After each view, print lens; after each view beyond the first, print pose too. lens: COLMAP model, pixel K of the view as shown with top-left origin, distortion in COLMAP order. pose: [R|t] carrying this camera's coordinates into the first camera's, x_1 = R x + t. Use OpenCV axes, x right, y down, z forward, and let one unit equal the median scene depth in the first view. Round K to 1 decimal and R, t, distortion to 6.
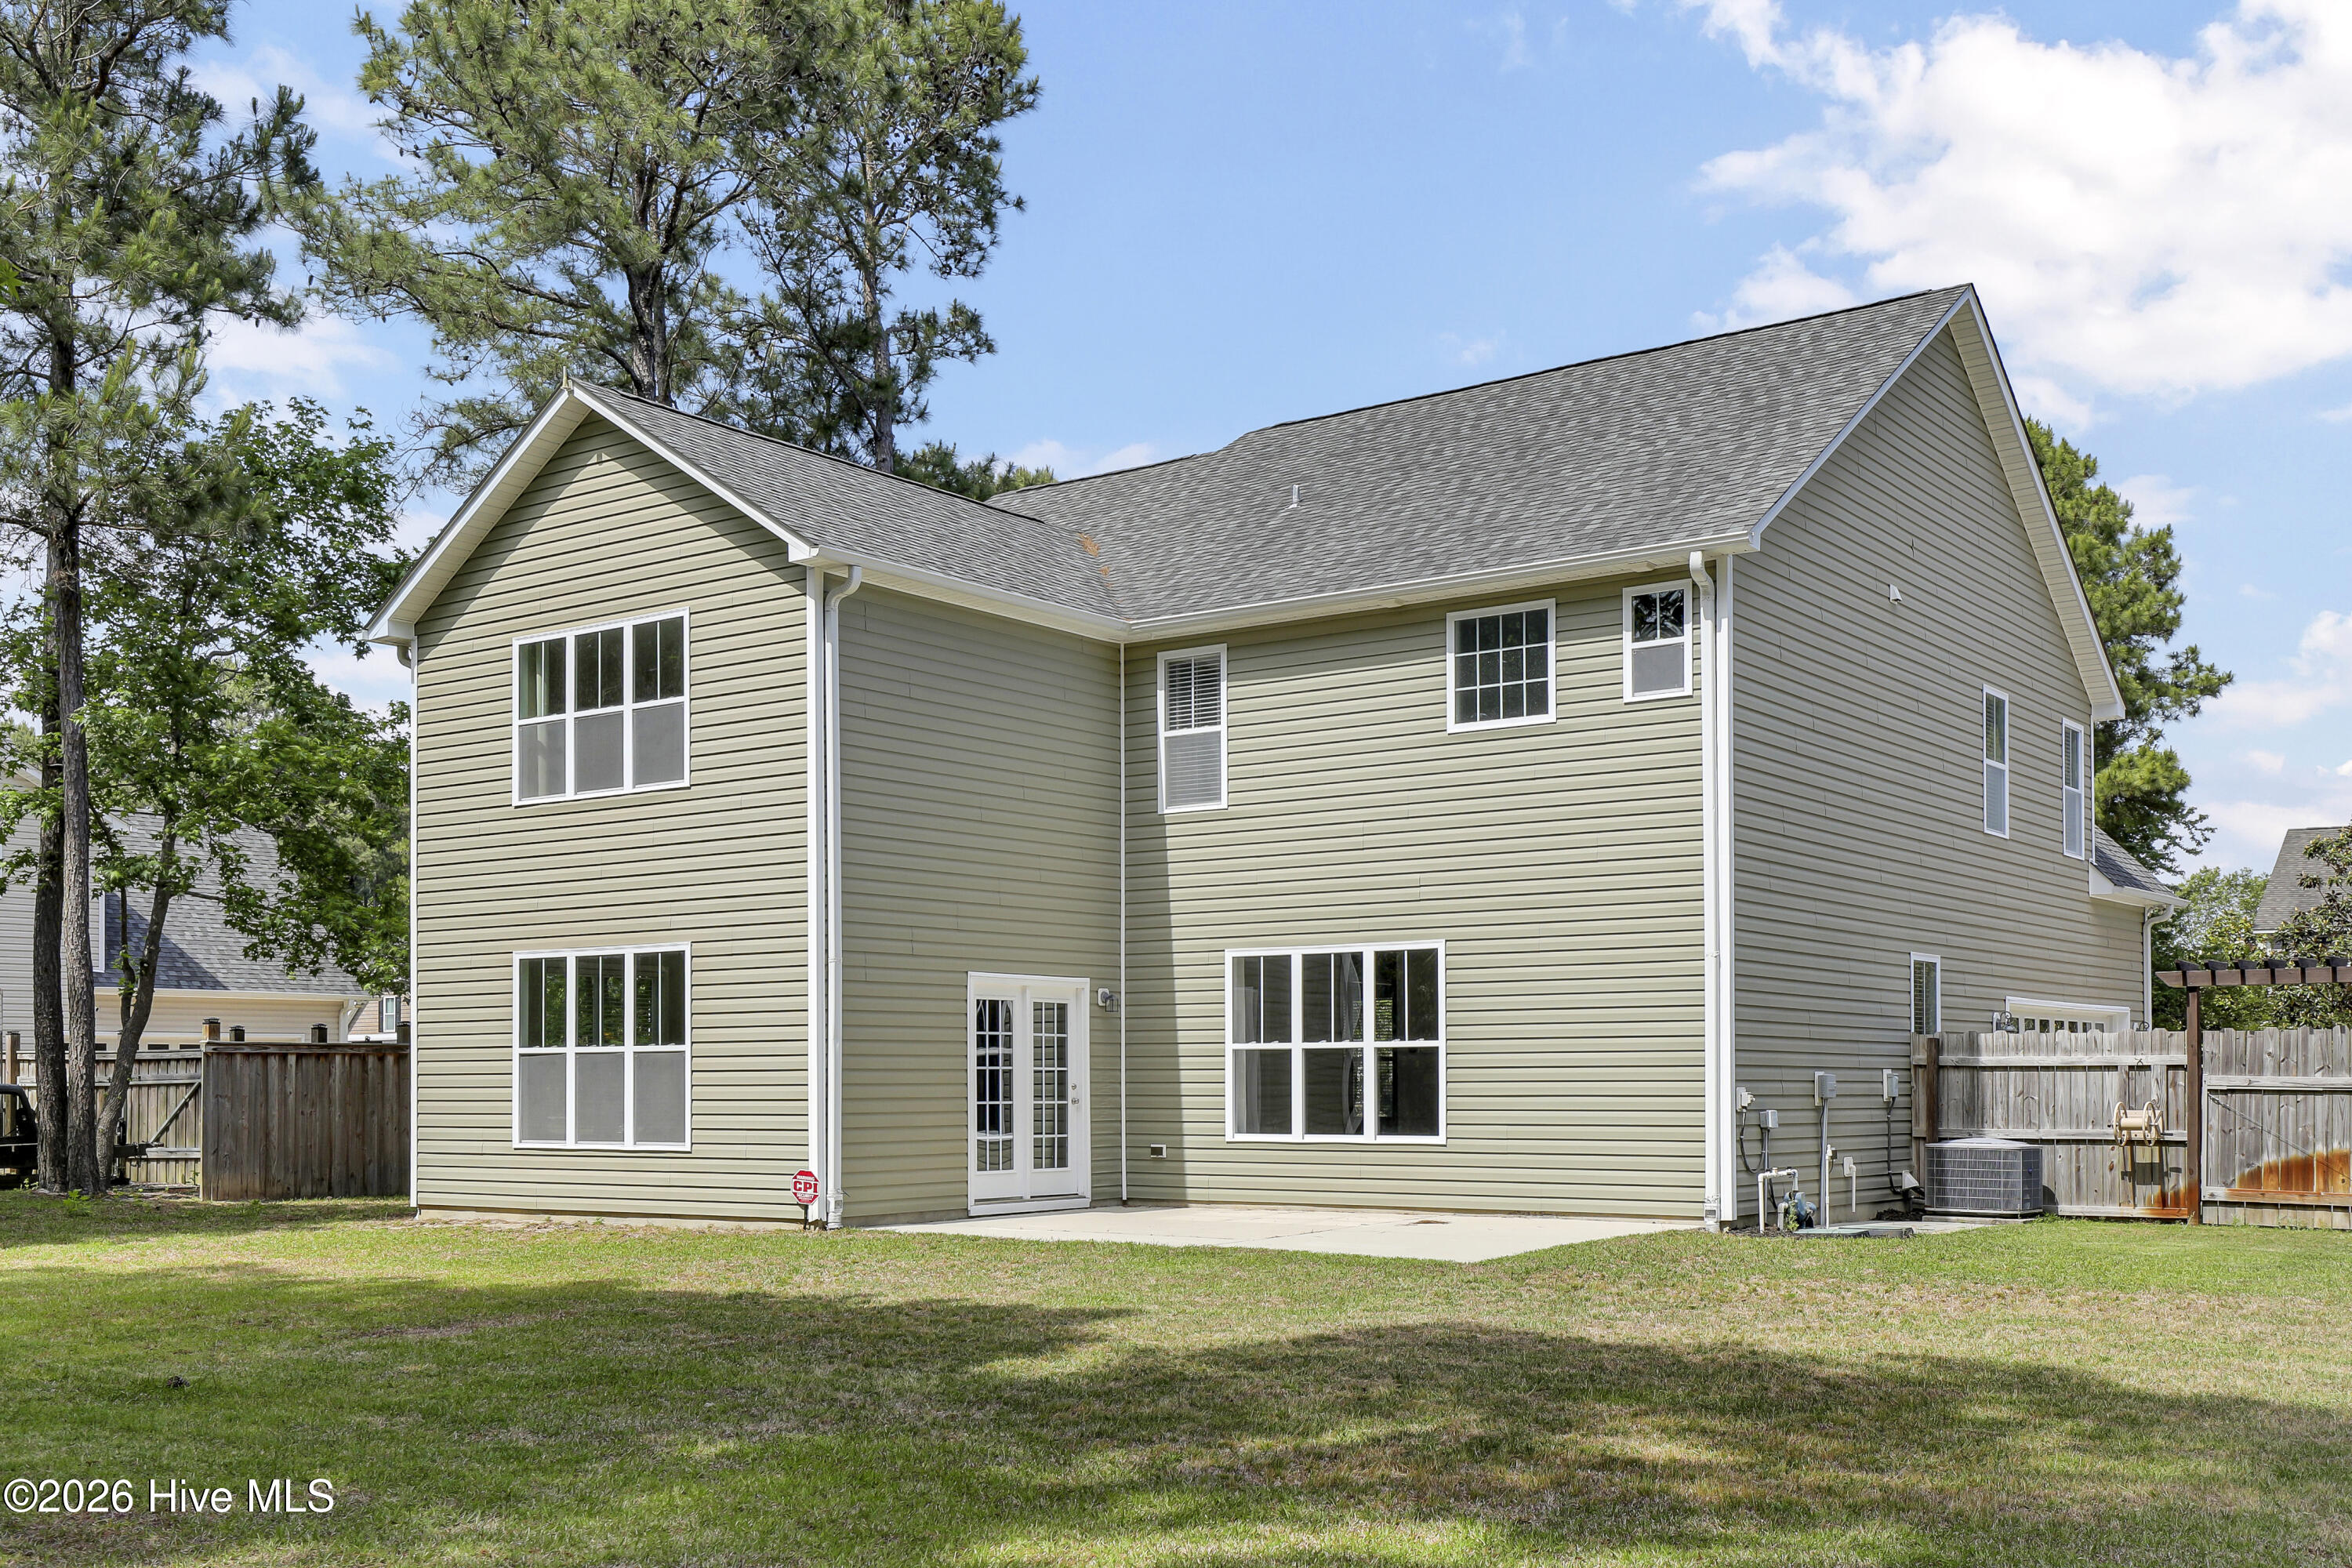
lens RADIAL K [[2348.1, 0, 1176.3], [0, 2348.1, 993.6], [0, 0, 1]] dist [0.071572, 0.001112]
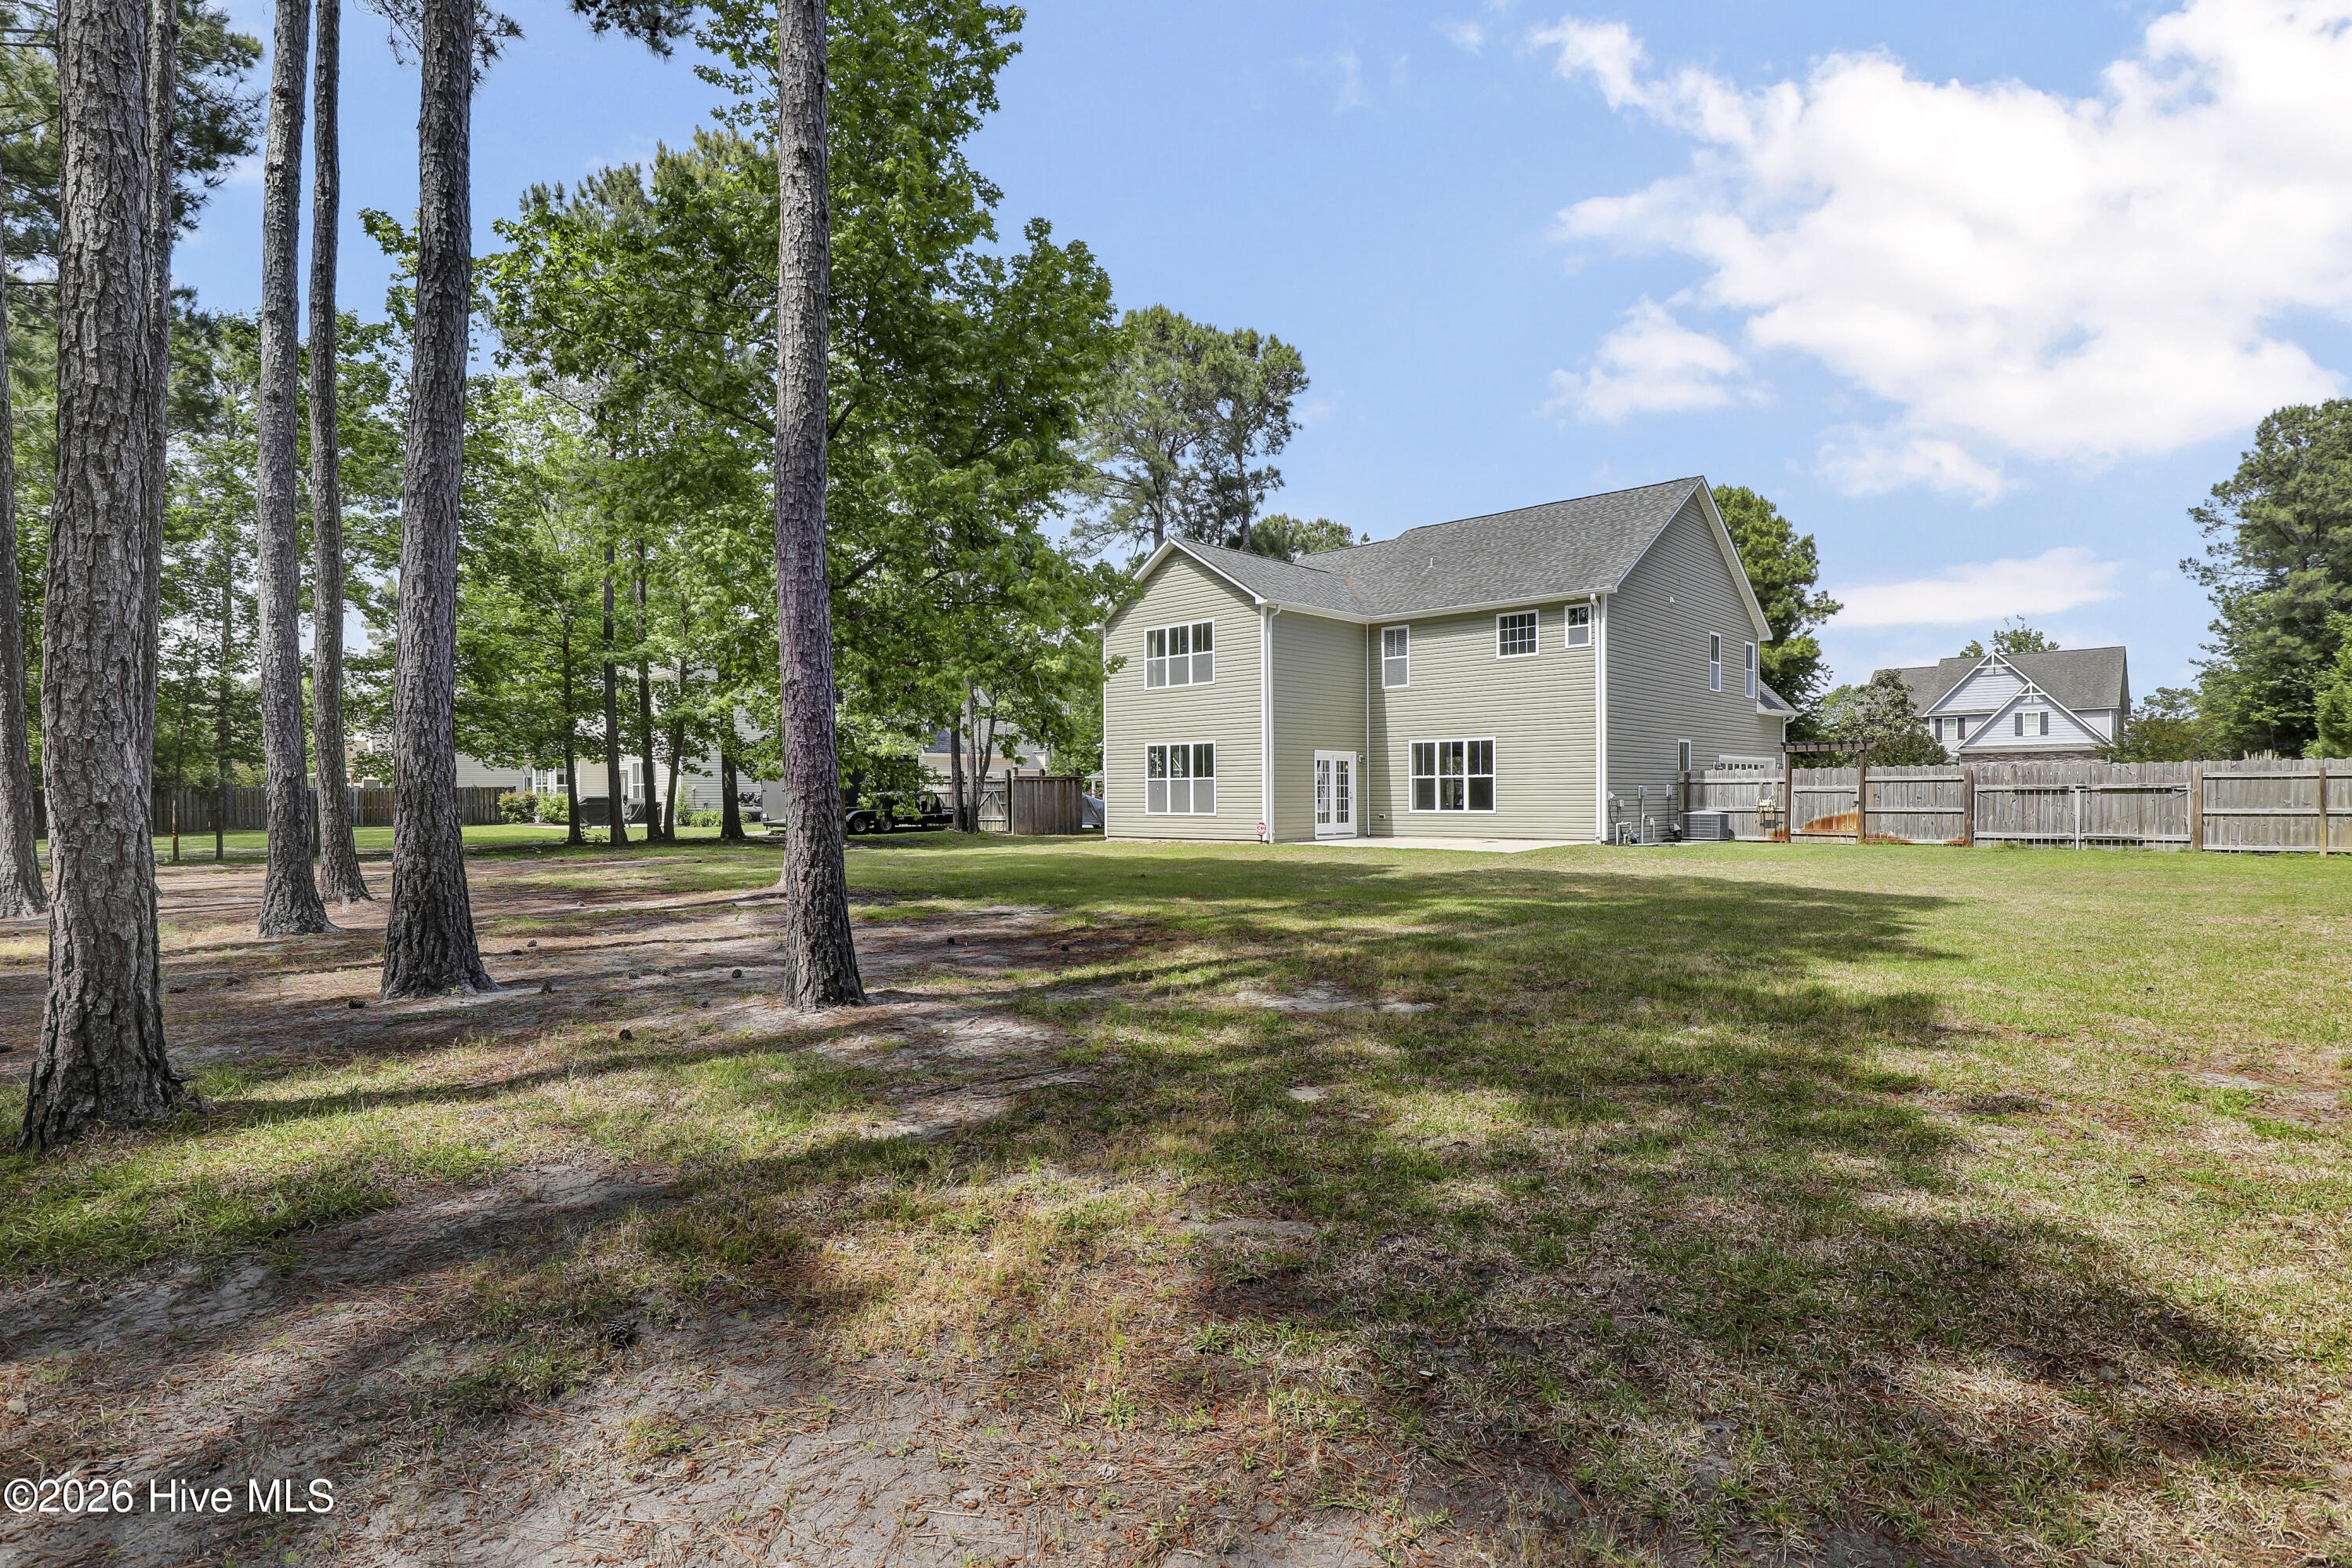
lens RADIAL K [[1180.4, 0, 1176.0], [0, 1180.4, 784.0], [0, 0, 1]] dist [0.001266, 0.000034]
pose [[0.992876, -0.004017, -0.119087, -0.083196], [0.007674, 0.999512, 0.030269, -0.012104], [0.118907, -0.030967, 0.992422, -0.359785]]
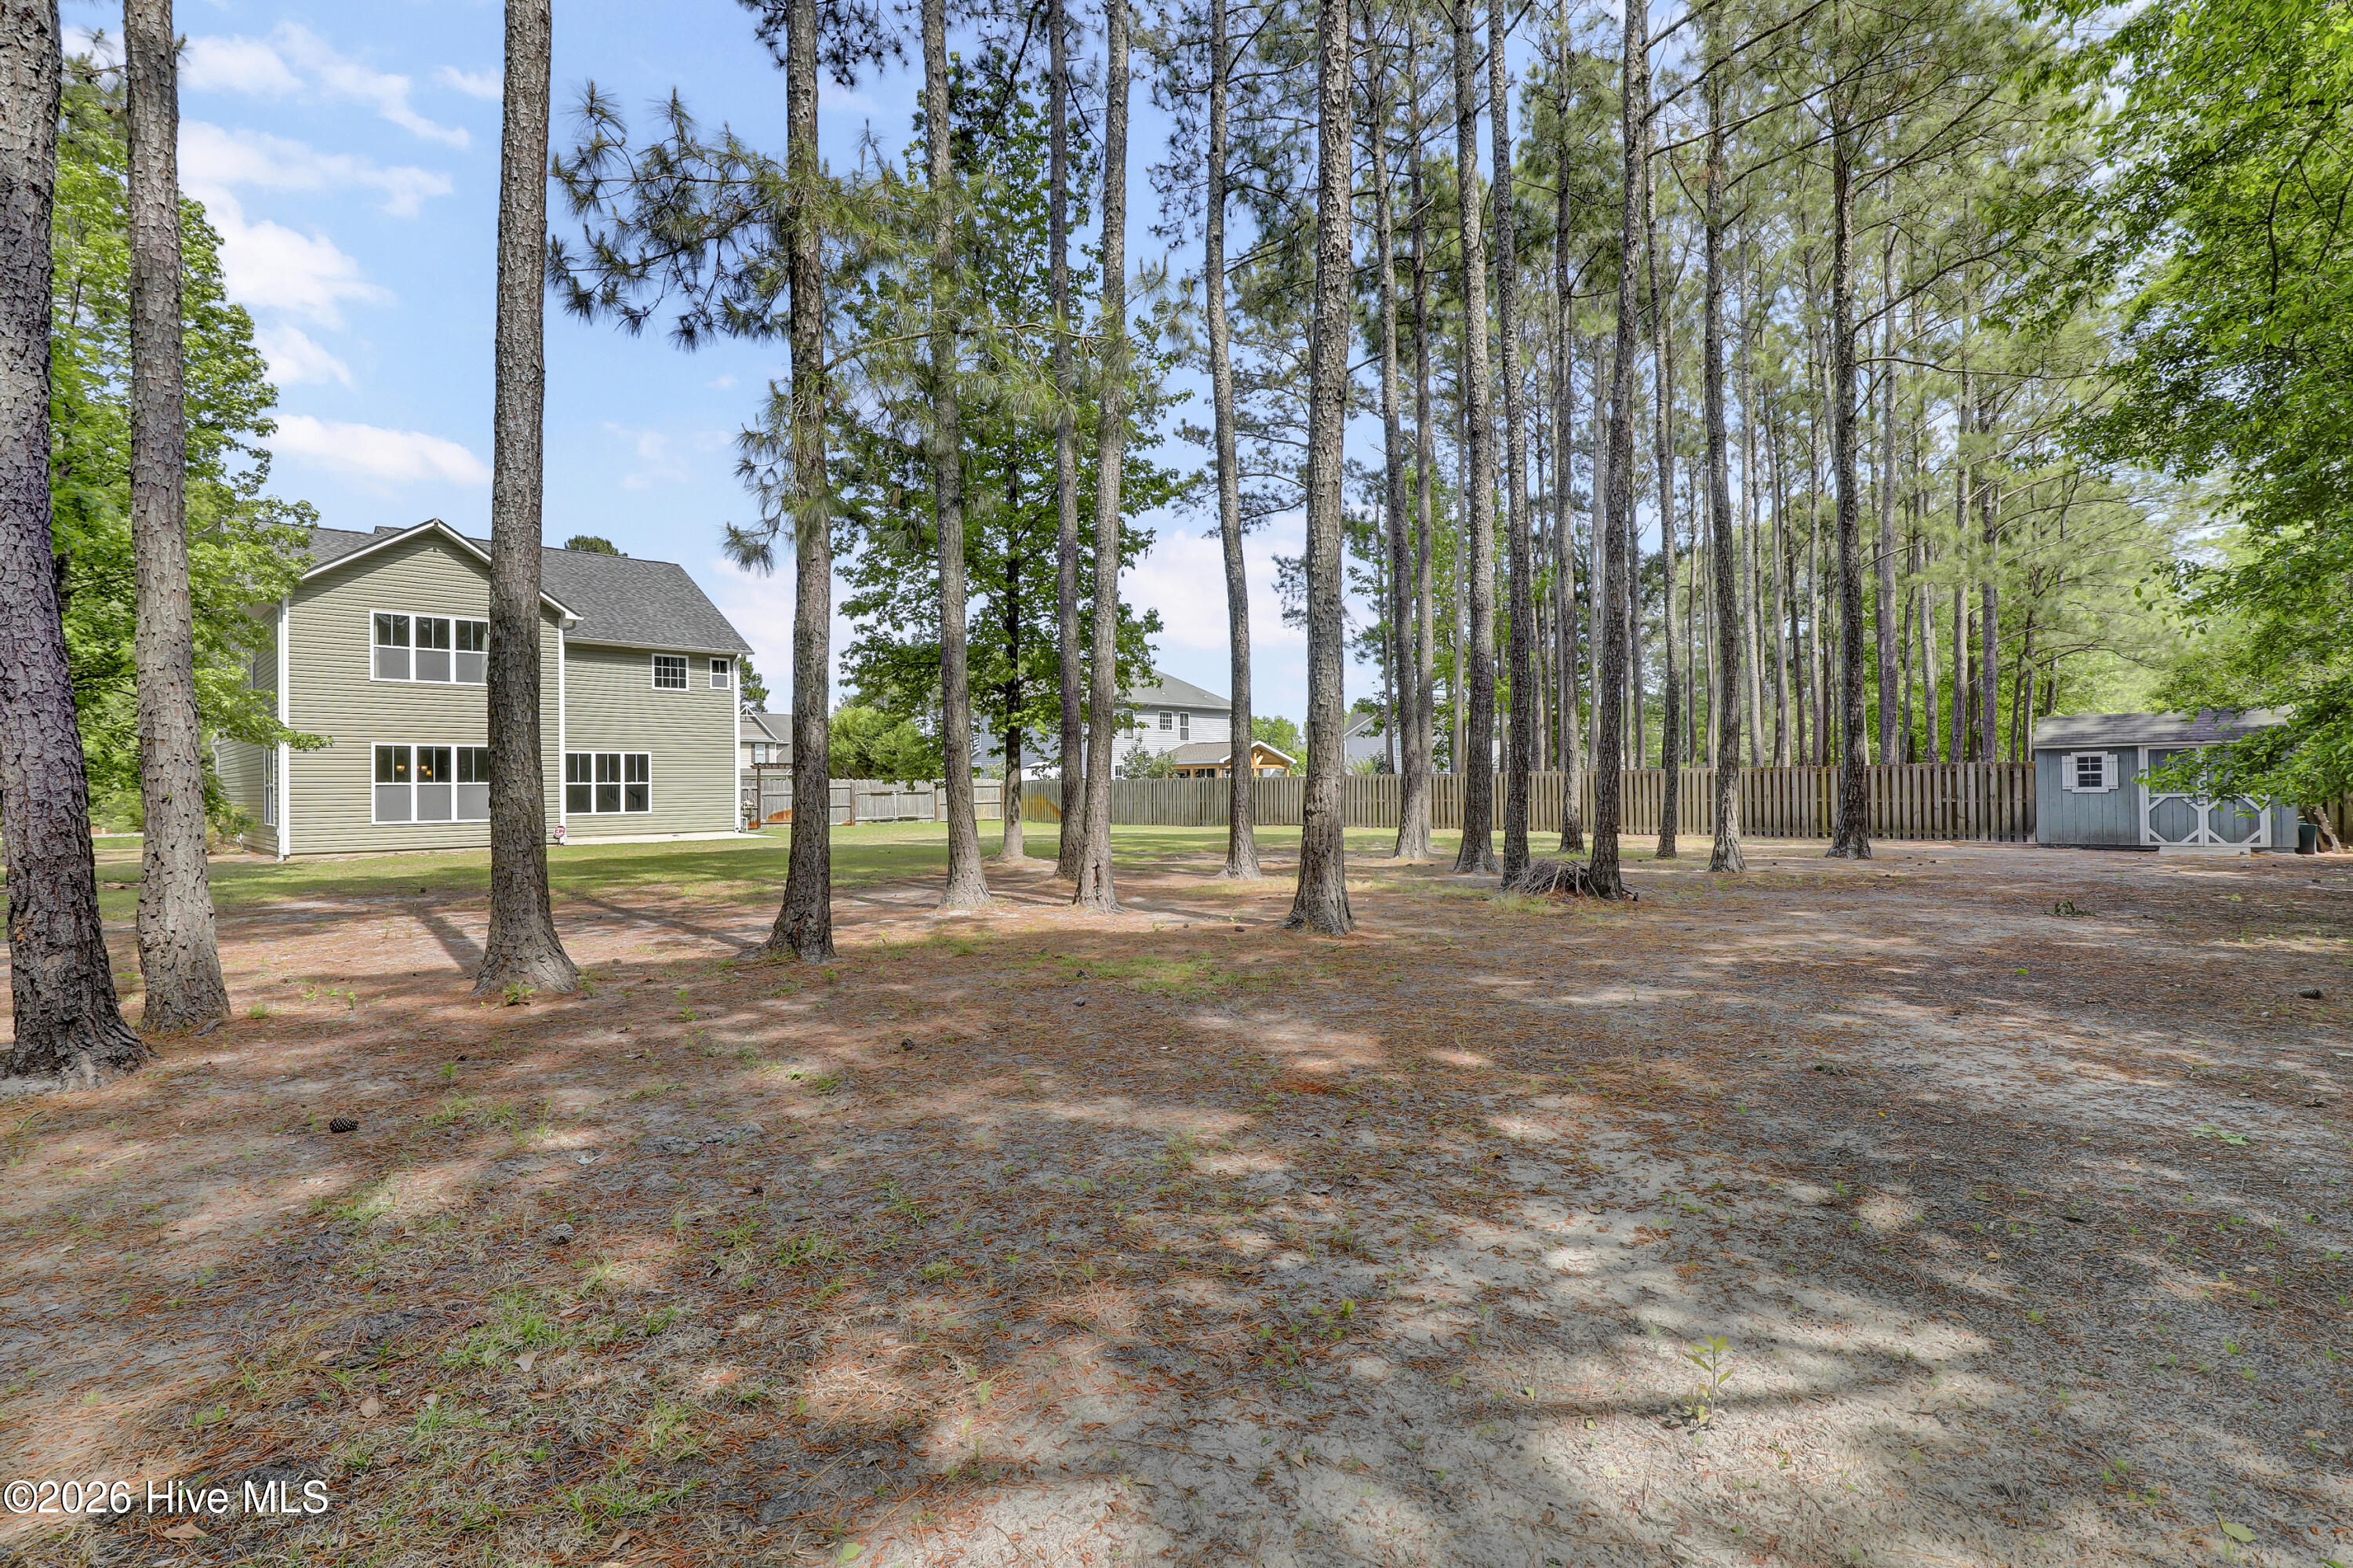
lens RADIAL K [[1199.4, 0, 1176.5], [0, 1199.4, 784.0], [0, 0, 1]] dist [-0.025950, 0.000870]
pose [[0.120748, 0.003165, 0.992678, -1.414753], [-0.019041, 0.999818, -0.000872, 0.009826], [-0.992501, -0.018796, 0.120787, 0.056518]]
